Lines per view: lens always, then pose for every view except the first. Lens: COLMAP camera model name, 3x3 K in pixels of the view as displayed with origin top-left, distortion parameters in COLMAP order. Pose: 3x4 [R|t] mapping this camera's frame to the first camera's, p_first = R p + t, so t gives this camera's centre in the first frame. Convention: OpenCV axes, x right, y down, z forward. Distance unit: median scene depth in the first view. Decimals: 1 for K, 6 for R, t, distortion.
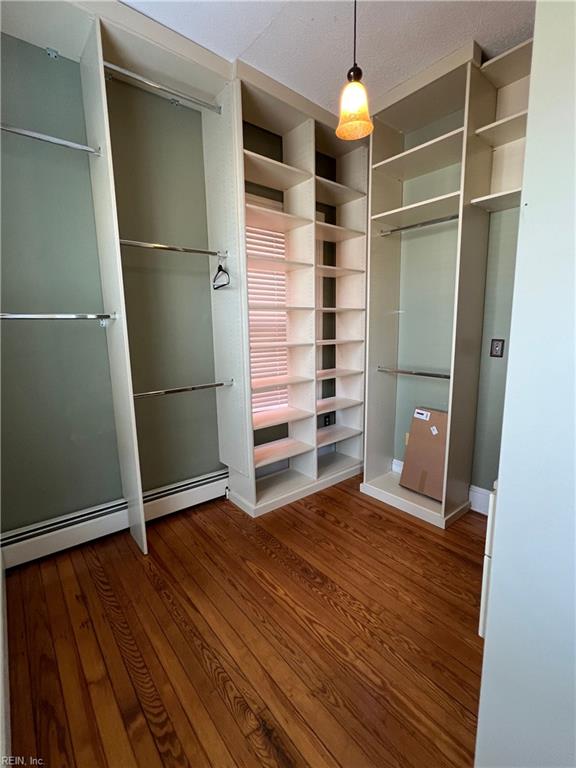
lens RADIAL K [[349.2, 0, 288.3], [0, 349.2, 383.8], [0, 0, 1]] dist [0.002188, 0.000465]
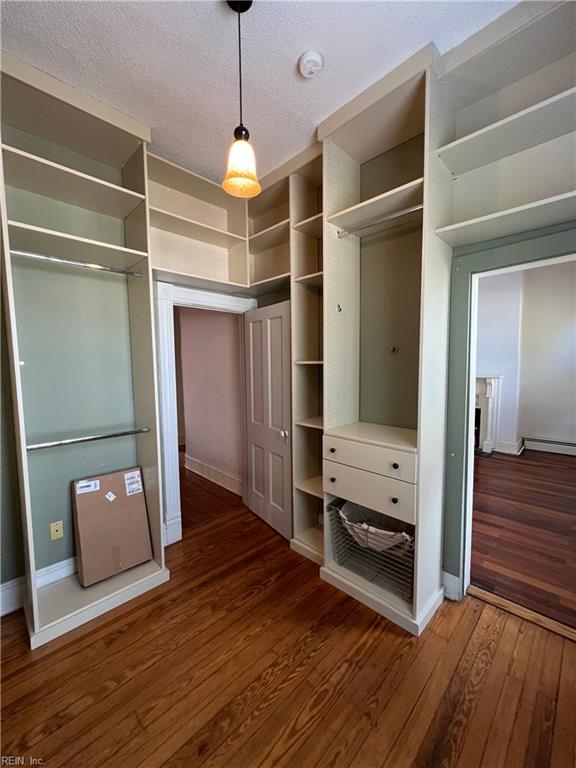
lens RADIAL K [[310.0, 0, 287.3], [0, 310.0, 386.5], [0, 0, 1]] dist [0.001222, 0.000466]
pose [[-0.098358, -0.059563, 0.993367, -0.536465], [0.171269, 0.982300, 0.075858, -0.169244], [-0.980302, 0.177595, -0.086416, 0.794822]]
